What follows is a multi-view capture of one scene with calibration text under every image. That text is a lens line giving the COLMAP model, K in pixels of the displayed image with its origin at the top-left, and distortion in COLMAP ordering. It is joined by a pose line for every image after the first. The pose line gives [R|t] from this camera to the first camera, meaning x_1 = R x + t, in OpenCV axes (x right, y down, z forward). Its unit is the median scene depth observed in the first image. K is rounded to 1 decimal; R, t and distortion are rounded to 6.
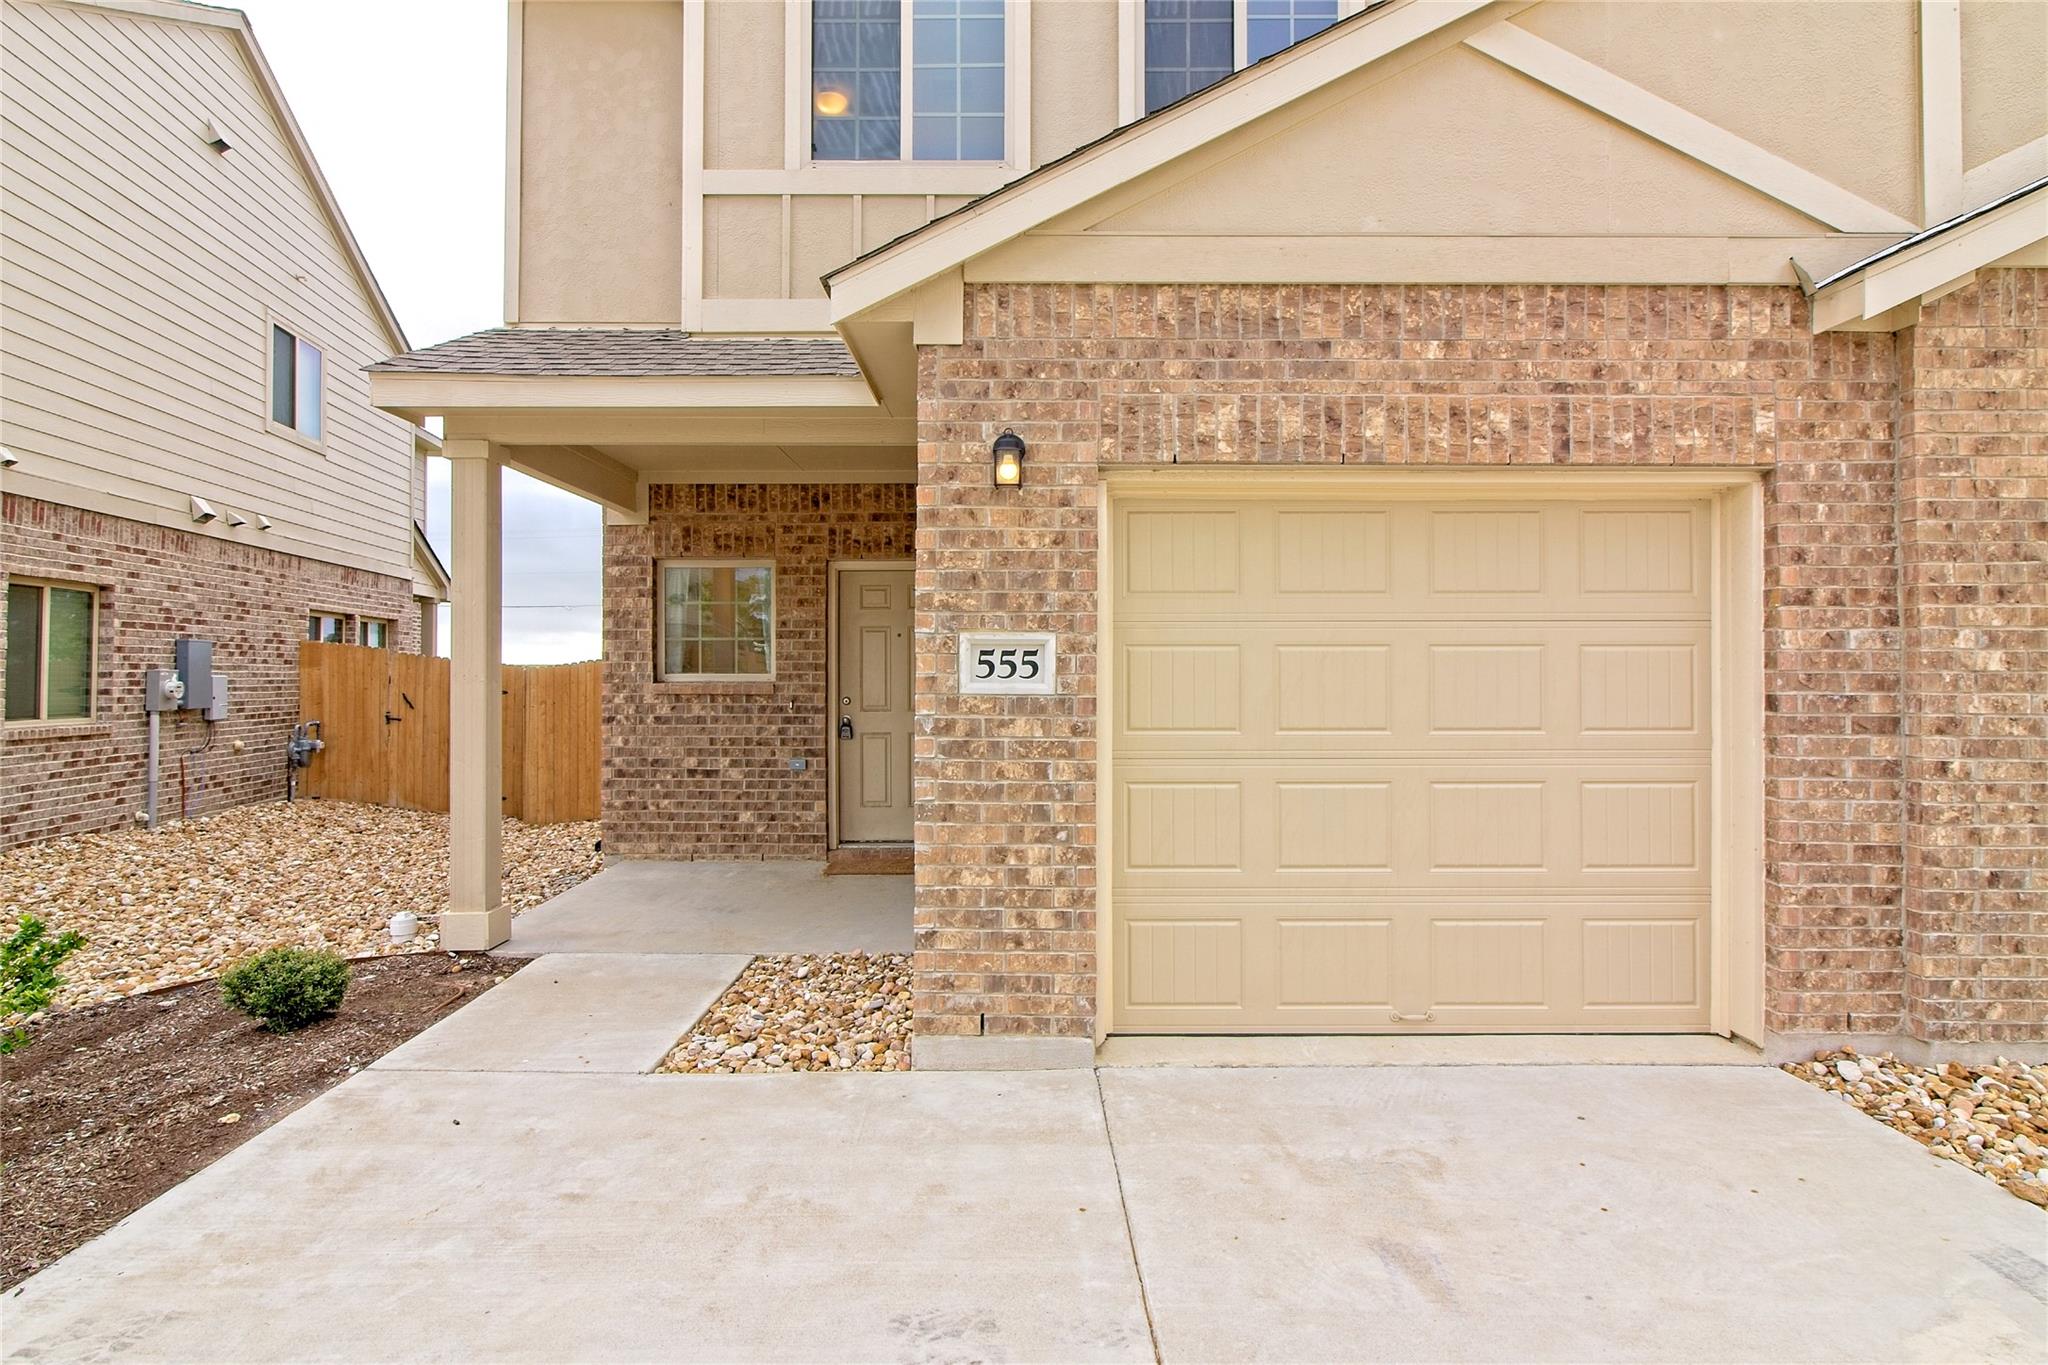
lens RADIAL K [[1073.8, 0, 1018.7], [0, 1073.8, 661.9], [0, 0, 1]] dist [-0.006739, 0.002538]
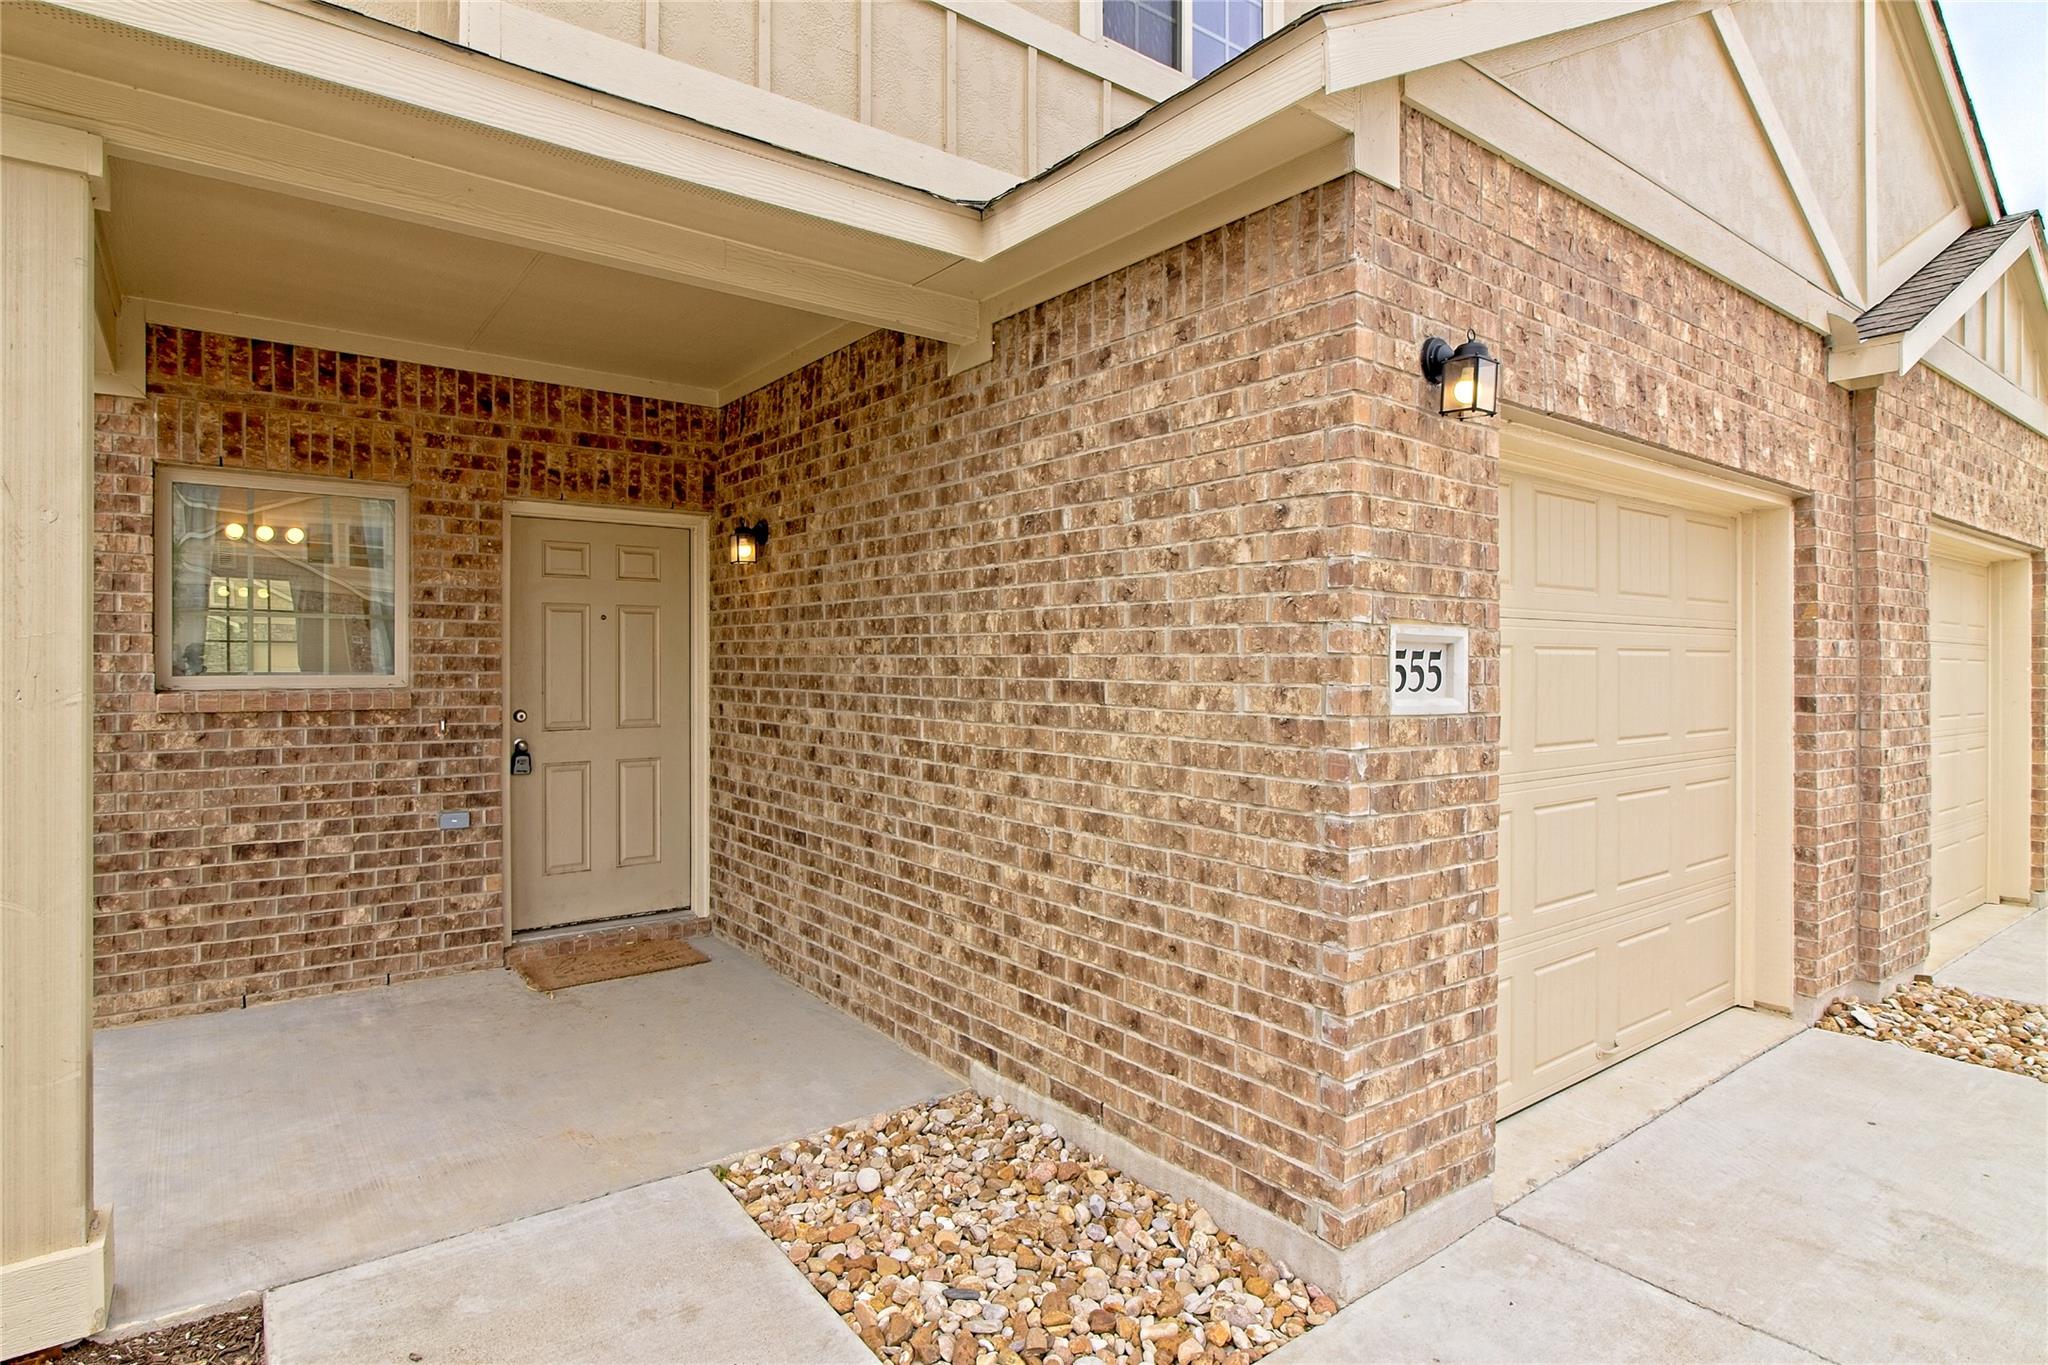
lens RADIAL K [[1073.8, 0, 1019.2], [0, 1073.8, 662.3], [0, 0, 1]] dist [-0.006739, 0.002538]
pose [[0.795602, 0.003162, 0.605811, -0.634252], [-0.008550, 0.999945, 0.006009, -0.005540], [-0.605759, -0.009961, 0.795586, 0.605722]]
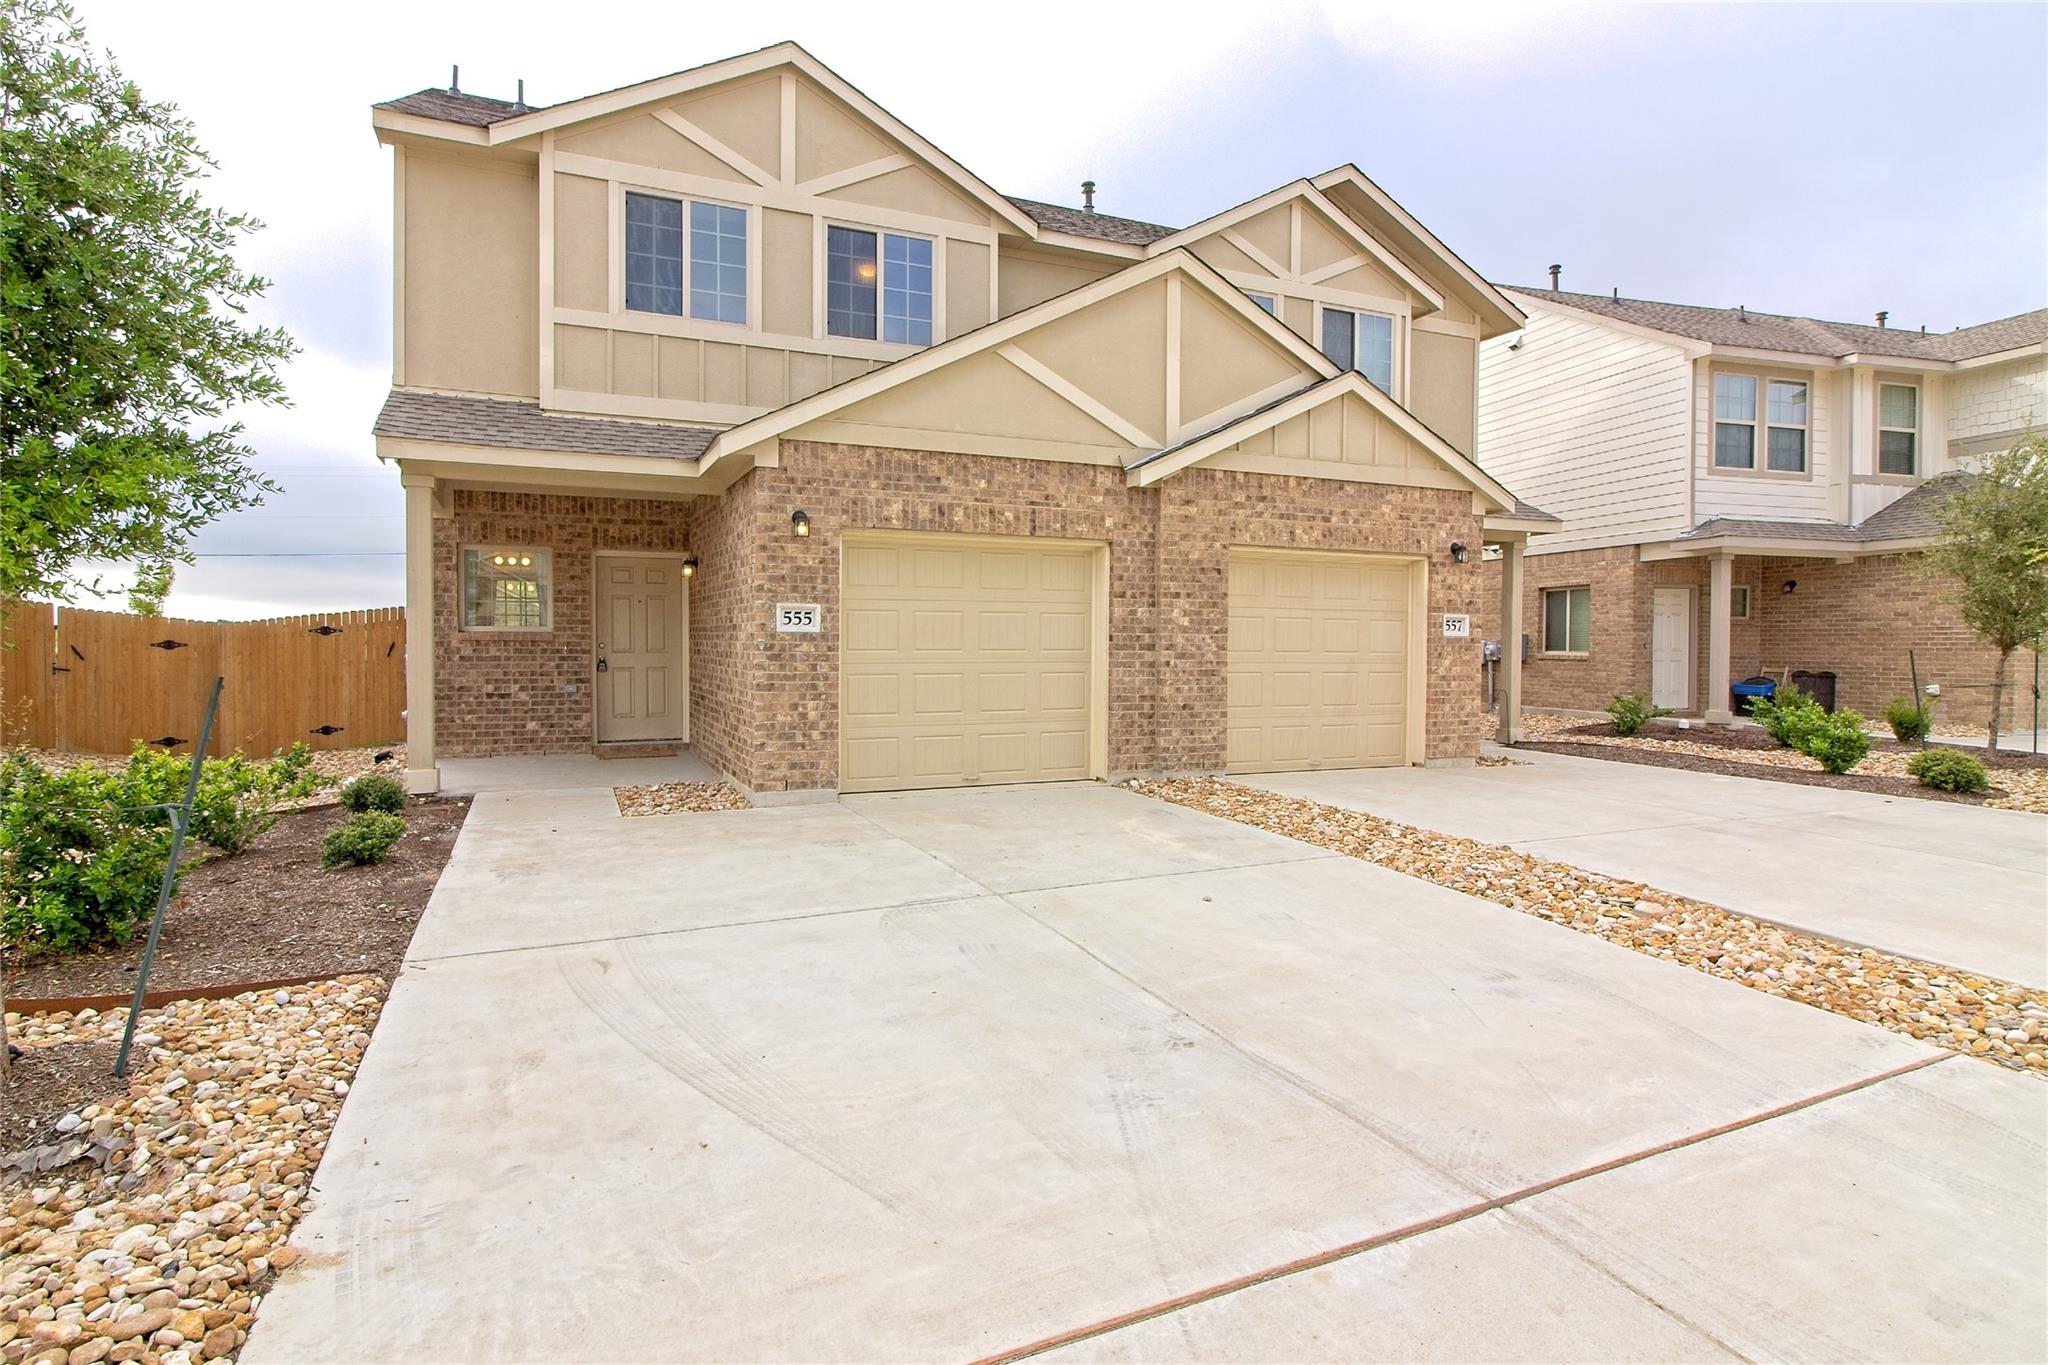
lens RADIAL K [[1073.8, 0, 1016.3], [0, 1073.8, 662.0], [0, 0, 1]] dist [-0.006739, 0.002538]
pose [[0.913434, -0.003898, 0.406969, -0.484267], [-0.008255, 0.999571, 0.028102, 0.026017], [-0.406904, -0.029029, 0.913009, -1.138066]]
